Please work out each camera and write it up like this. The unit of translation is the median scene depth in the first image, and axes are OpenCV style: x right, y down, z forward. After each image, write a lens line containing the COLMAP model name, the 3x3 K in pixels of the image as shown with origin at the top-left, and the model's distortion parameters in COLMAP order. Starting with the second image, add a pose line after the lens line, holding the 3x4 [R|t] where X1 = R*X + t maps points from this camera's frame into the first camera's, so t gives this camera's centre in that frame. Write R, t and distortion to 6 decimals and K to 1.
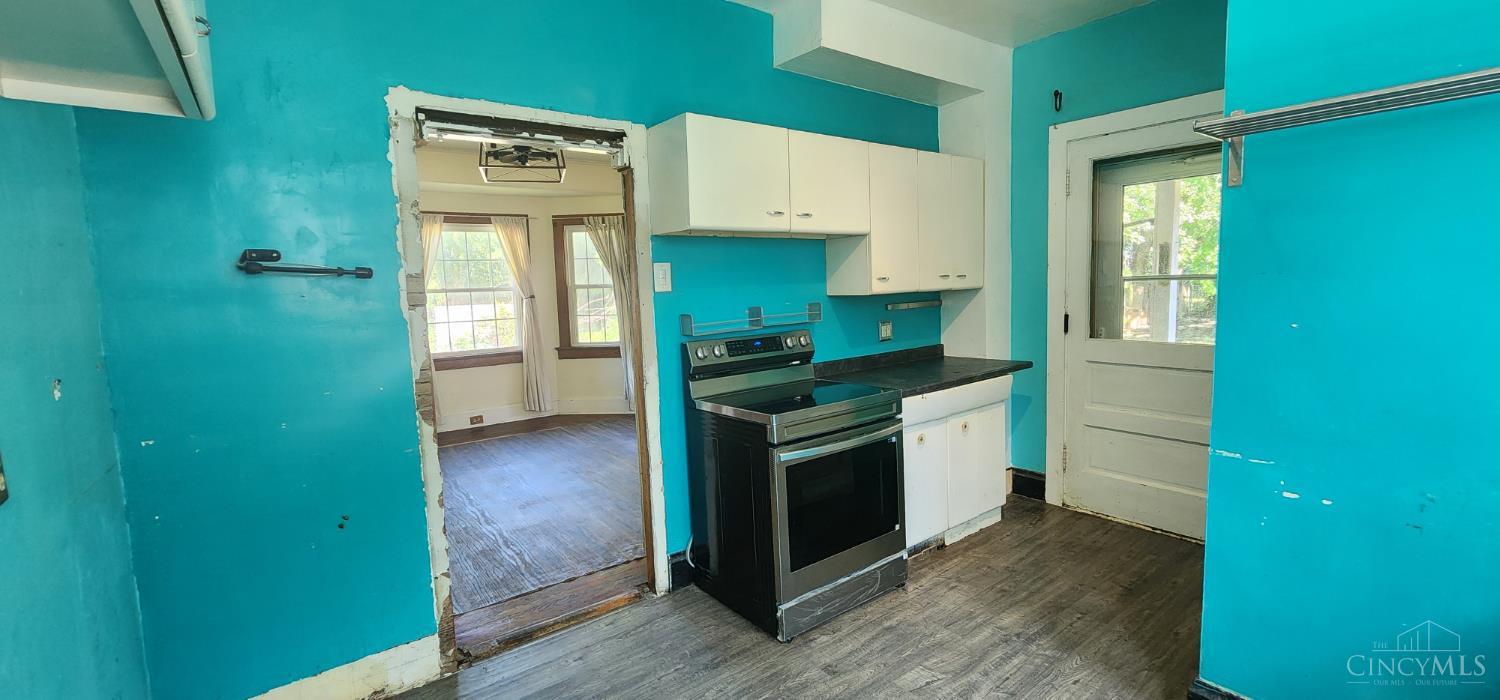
lens RADIAL K [[616.5, 0, 747.4], [0, 616.5, 345.2], [0, 0, 1]] dist [-0.000997, 0.000779]
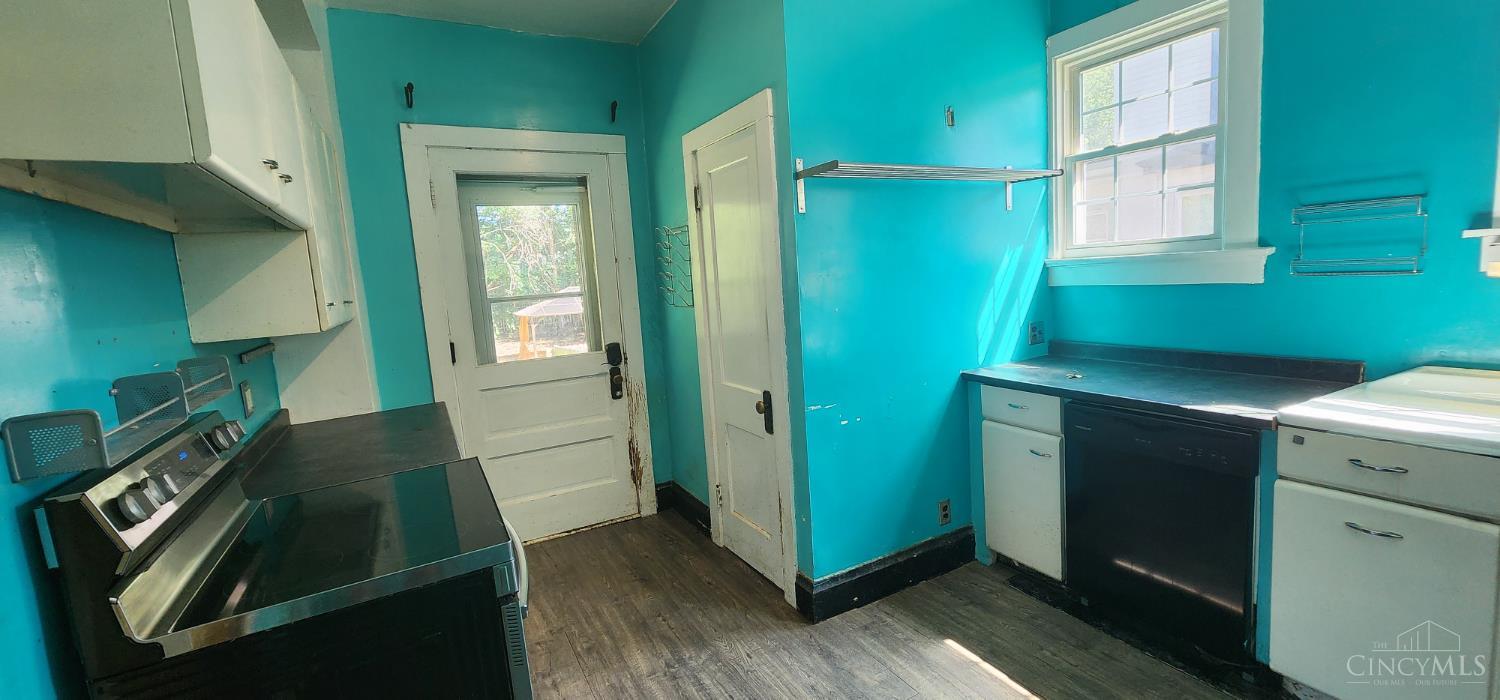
lens RADIAL K [[616.5, 0, 744.3], [0, 616.5, 345.8], [0, 0, 1]] dist [-0.000997, 0.000779]
pose [[0.150231, -0.091972, 0.984364, -0.339240], [0.158939, 0.984960, 0.067771, -0.045737], [-0.975792, 0.146273, 0.162589, 0.526249]]
